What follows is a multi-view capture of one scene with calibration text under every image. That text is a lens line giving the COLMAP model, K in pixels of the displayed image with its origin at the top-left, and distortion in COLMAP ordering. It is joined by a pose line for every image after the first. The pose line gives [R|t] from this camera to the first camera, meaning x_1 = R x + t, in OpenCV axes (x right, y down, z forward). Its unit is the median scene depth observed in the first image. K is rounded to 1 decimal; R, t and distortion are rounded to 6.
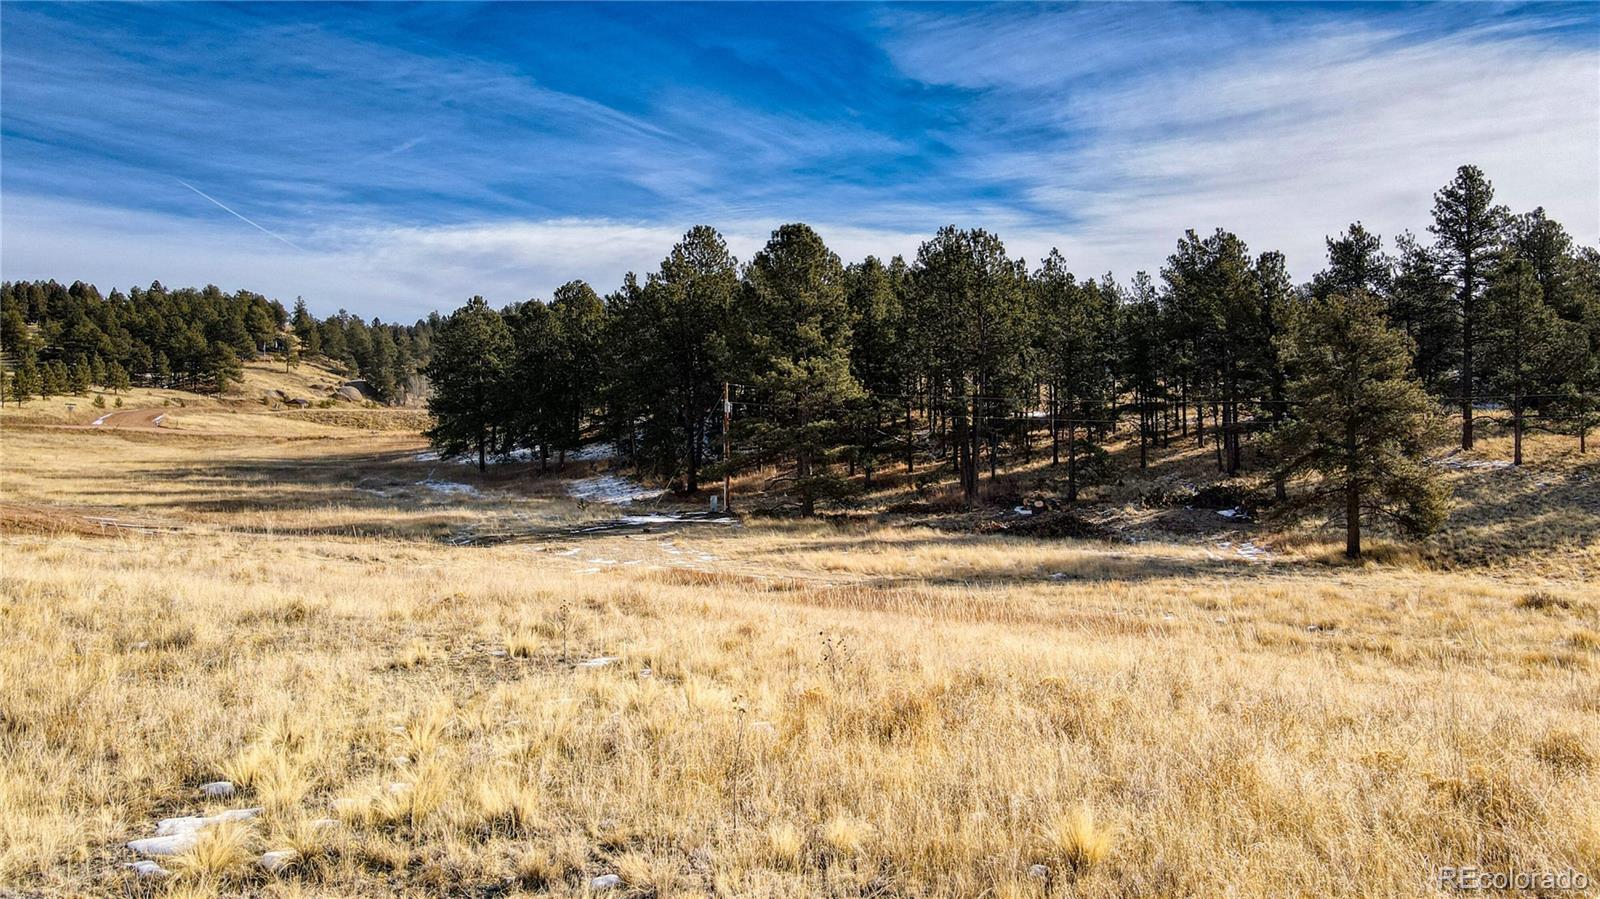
lens RADIAL K [[1189.9, 0, 800.0], [0, 1189.9, 449.5], [0, 0, 1]] dist [-0.012131, 0.054213]
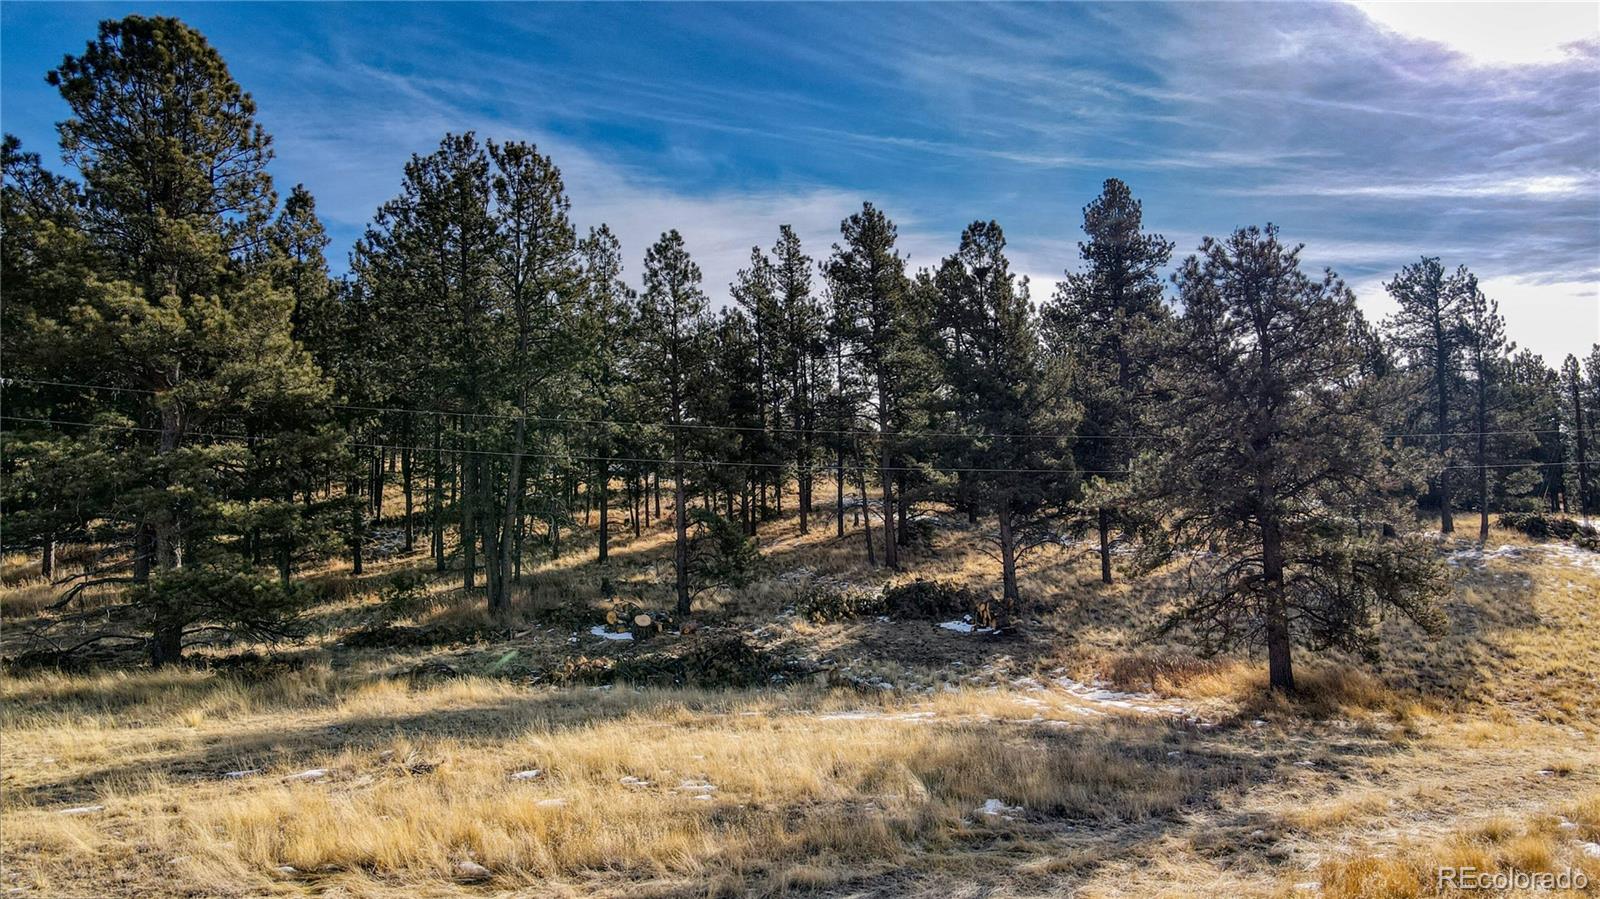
lens RADIAL K [[1189.9, 0, 800.0], [0, 1189.9, 449.5], [0, 0, 1]] dist [-0.012131, 0.054213]
pose [[0.868824, 0.043080, 0.493243, -0.010092], [0.008020, 0.994852, -0.101018, 0.023722], [-0.495056, 0.091723, 0.864006, 0.489747]]
